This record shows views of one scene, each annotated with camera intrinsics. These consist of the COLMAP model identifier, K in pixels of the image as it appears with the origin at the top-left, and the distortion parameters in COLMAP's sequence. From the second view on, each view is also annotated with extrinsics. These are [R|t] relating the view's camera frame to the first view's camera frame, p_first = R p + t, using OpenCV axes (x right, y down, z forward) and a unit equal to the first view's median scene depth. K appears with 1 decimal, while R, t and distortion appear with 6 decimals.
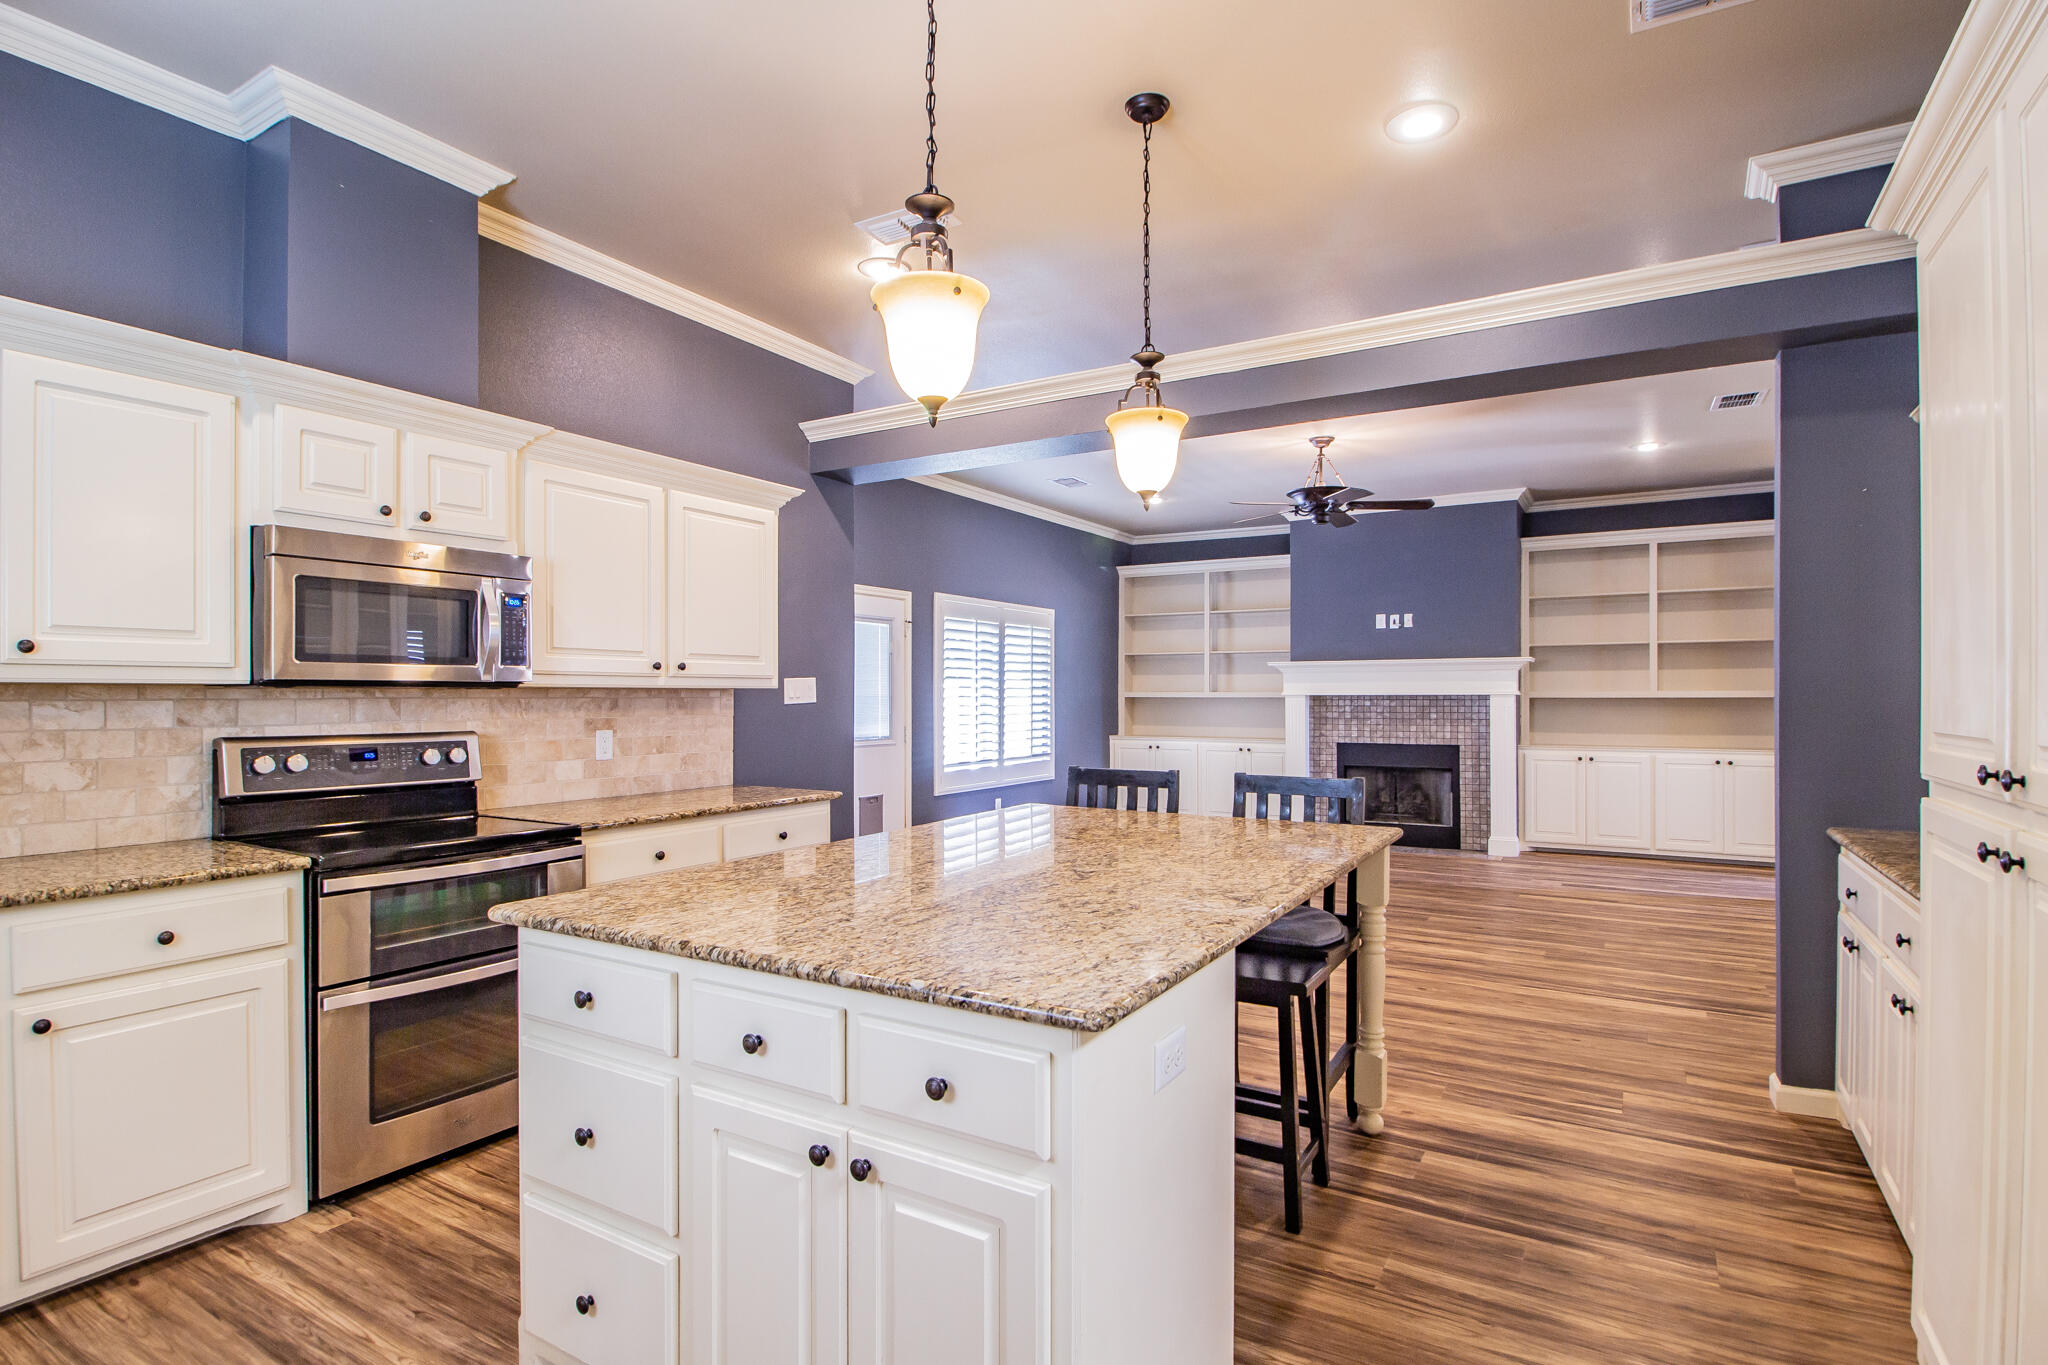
lens RADIAL K [[925.2, 0, 1058.9], [0, 925.2, 698.1], [0, 0, 1]] dist [-0.001018, -0.000688]
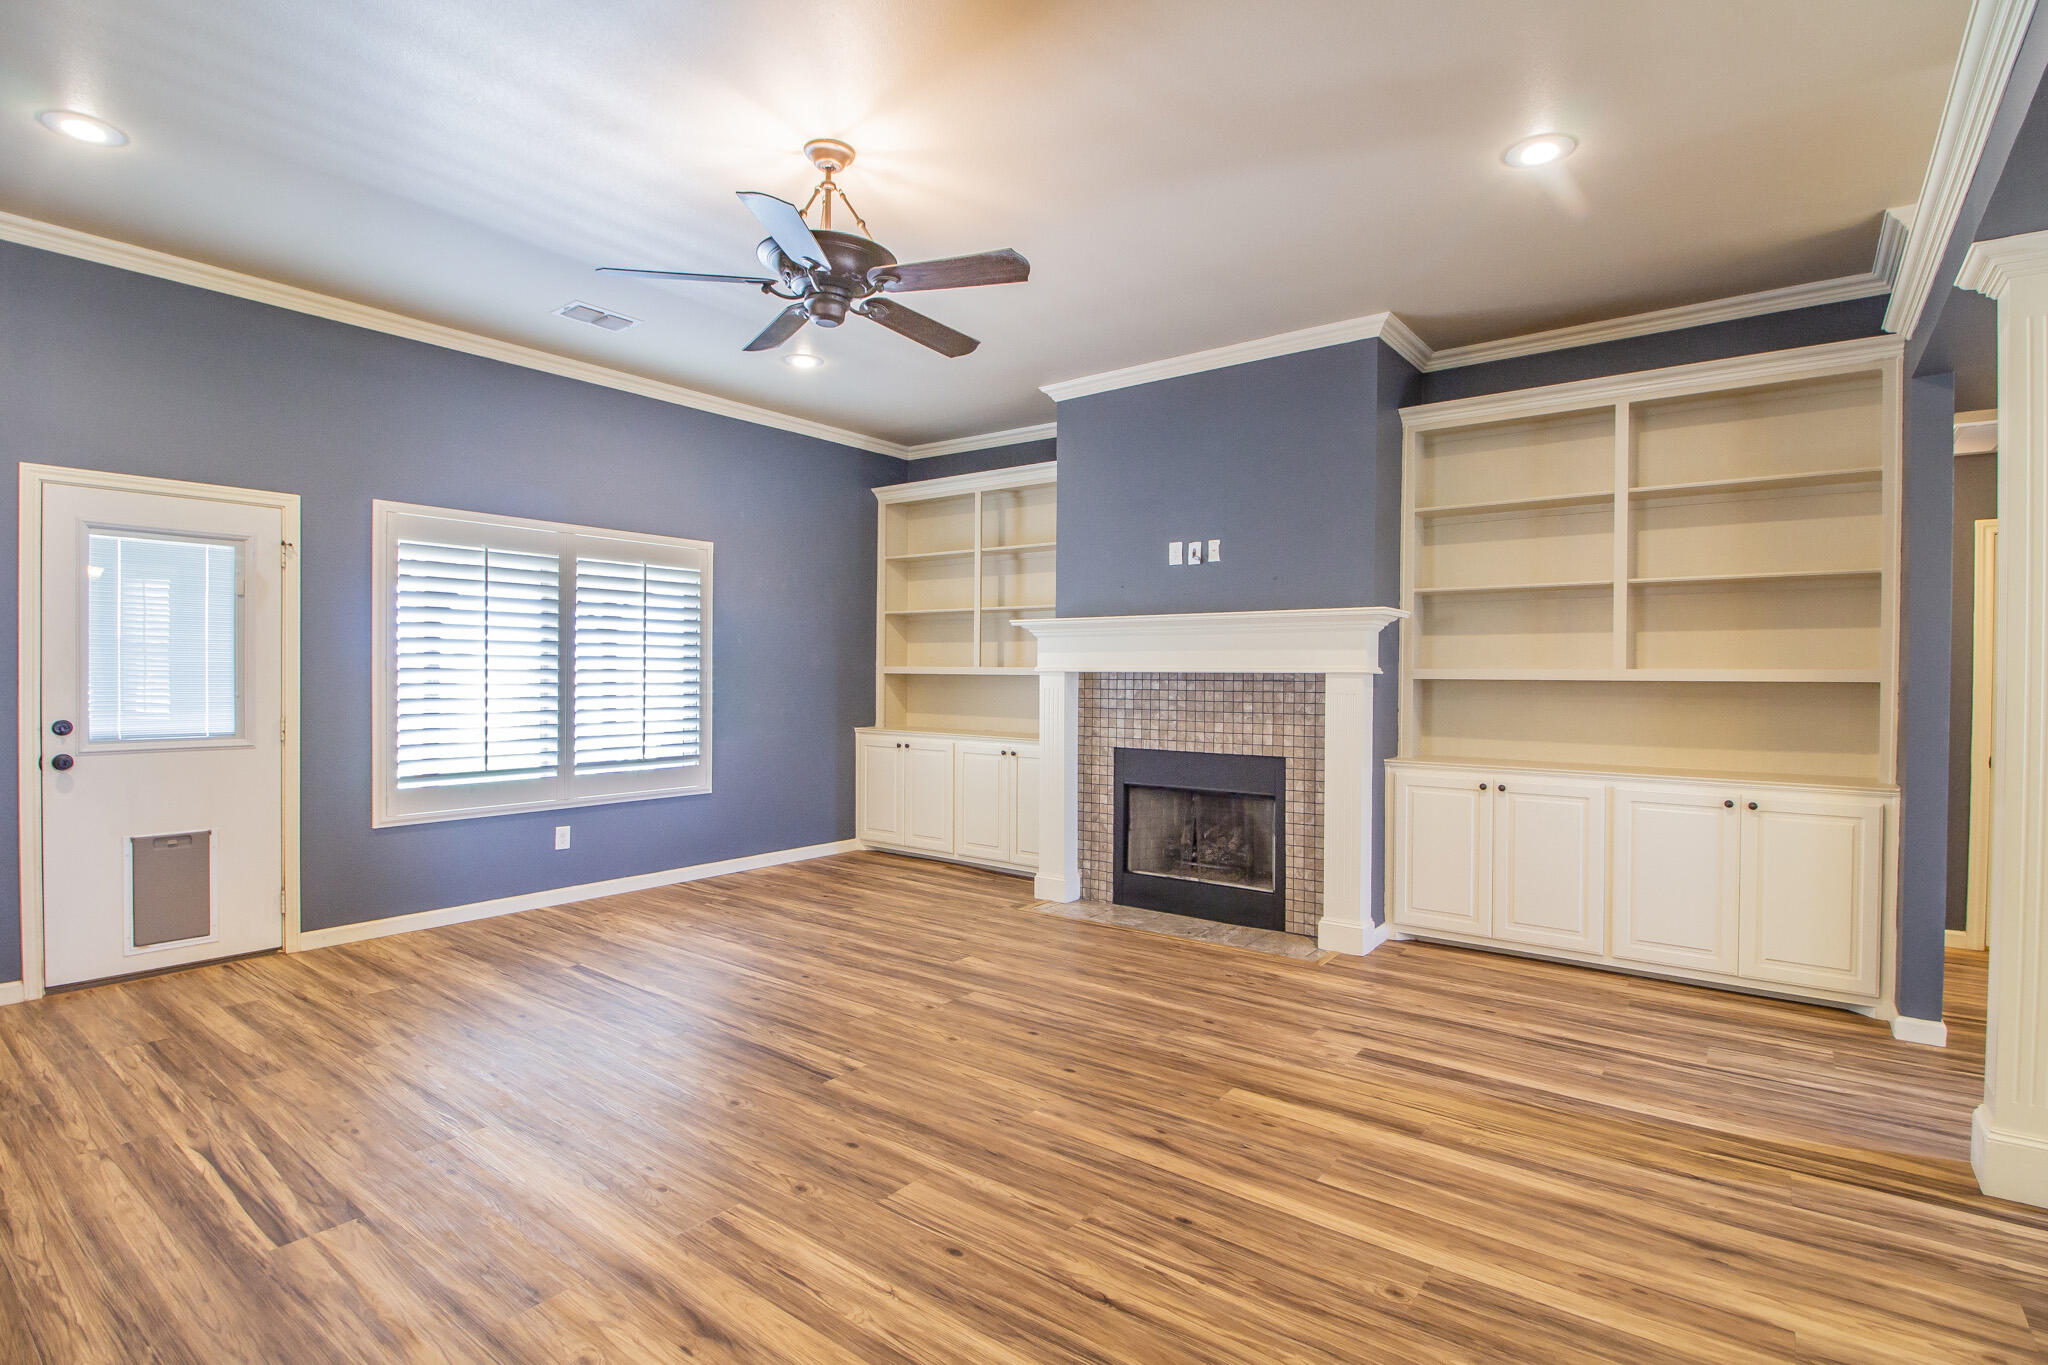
lens RADIAL K [[933.3, 0, 1032.2], [0, 933.3, 683.1], [0, 0, 1]] dist [-0.011102, -0.001236]
pose [[0.993909, 0.010240, -0.109730, 0.339327], [-0.009271, 0.999913, 0.009341, -0.001196], [0.109816, -0.008266, 0.993918, 0.388307]]
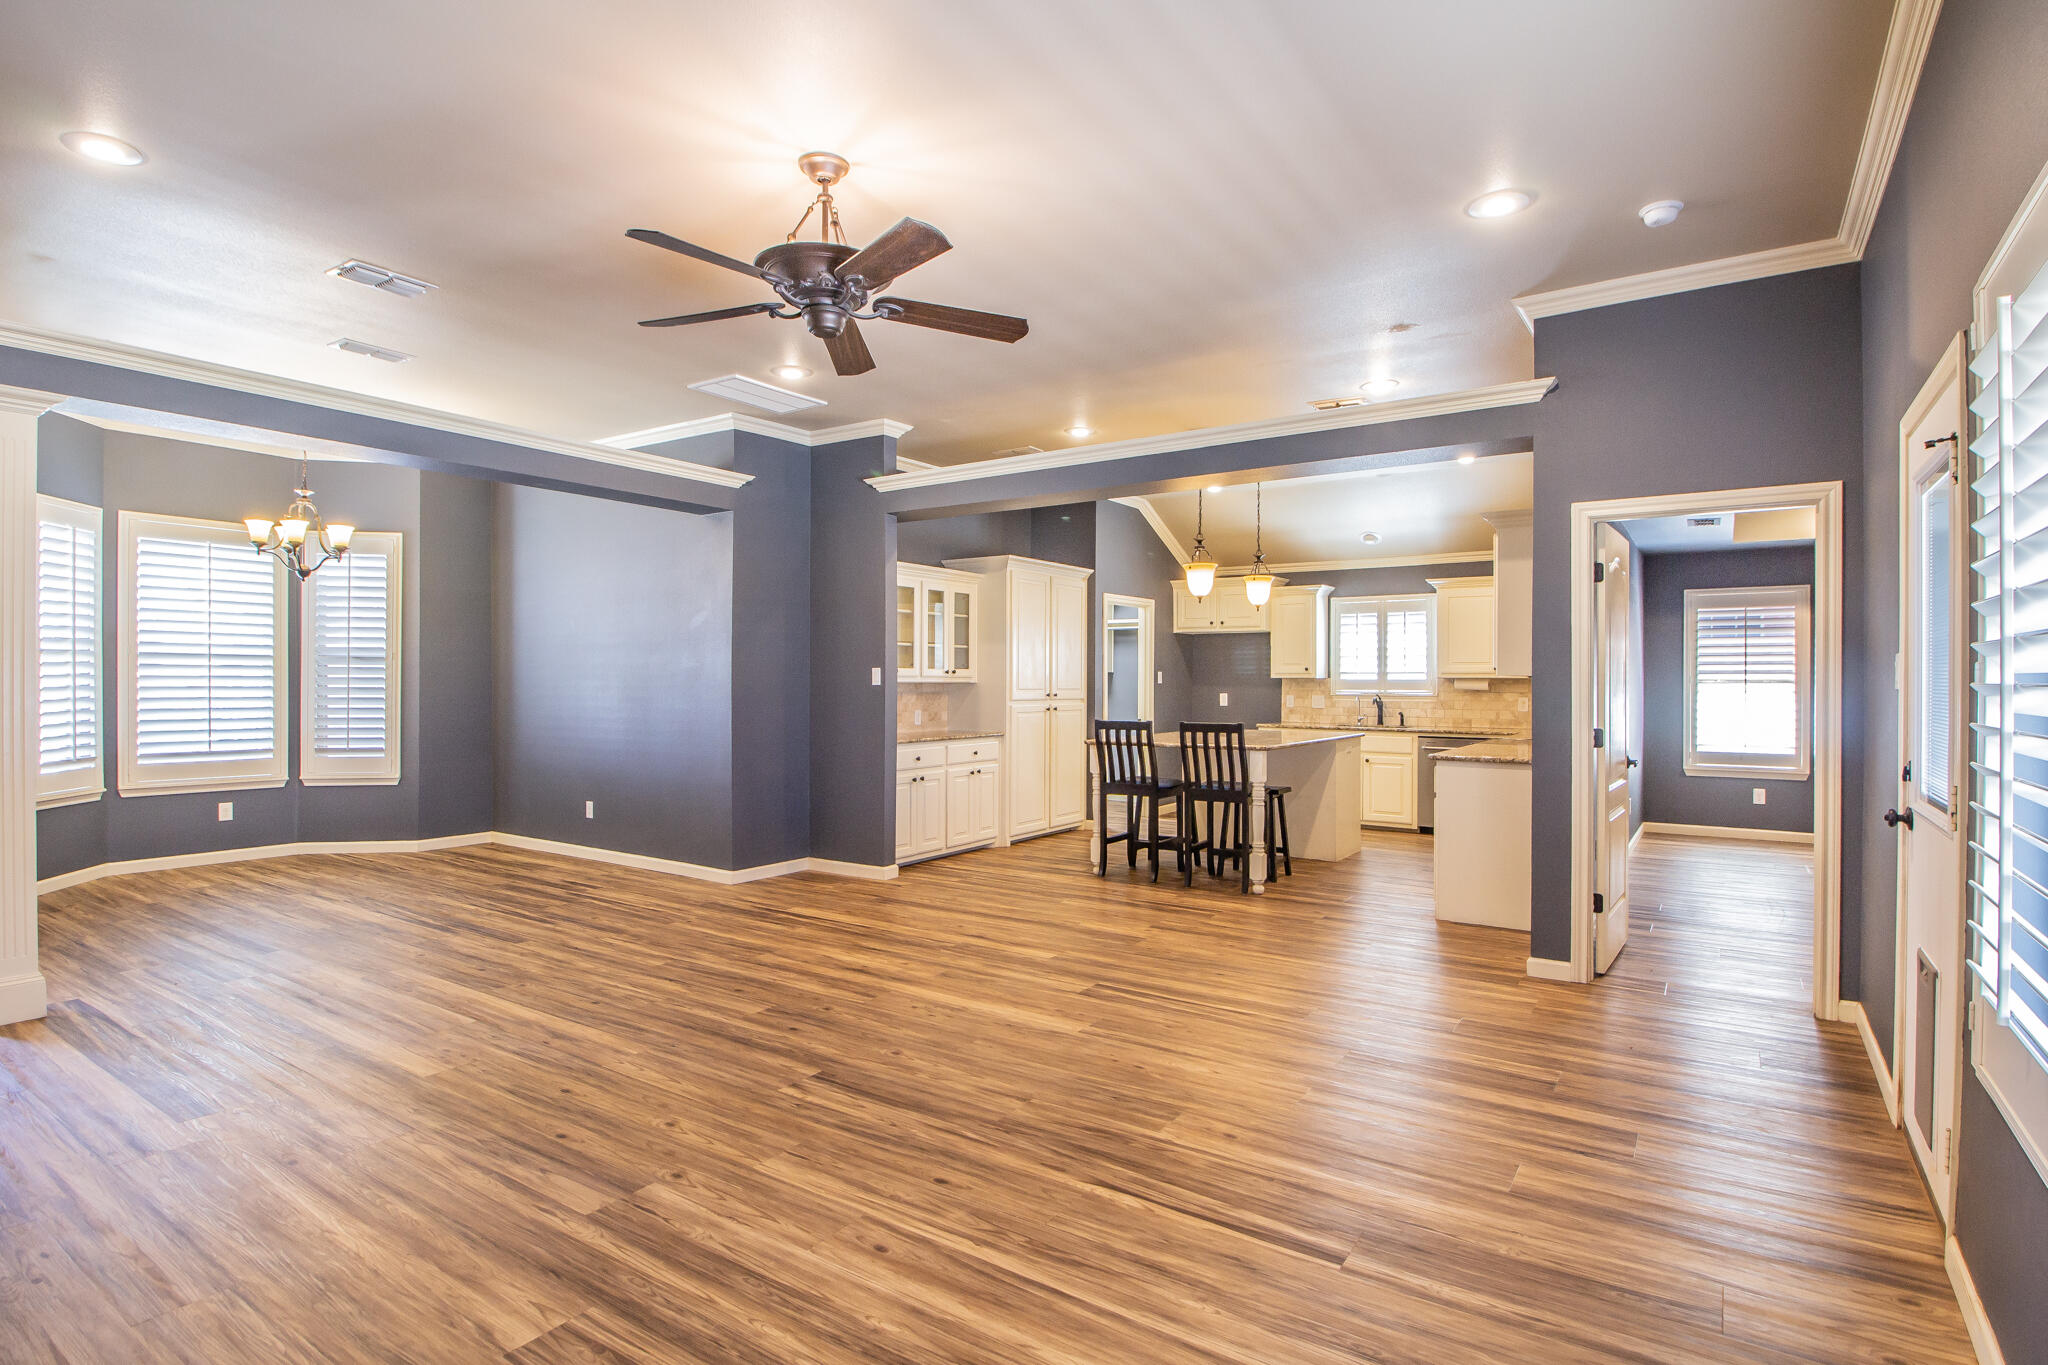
lens RADIAL K [[1044.3, 0, 1024.0], [0, 1044.3, 682.5], [0, 0, 1]] dist [0.002635, -0.015330]
pose [[-0.996433, -0.001833, 0.084371, 0.098881], [-0.001655, 0.999996, 0.002185, -0.001143], [-0.084375, 0.002038, -0.996432, 1.166350]]
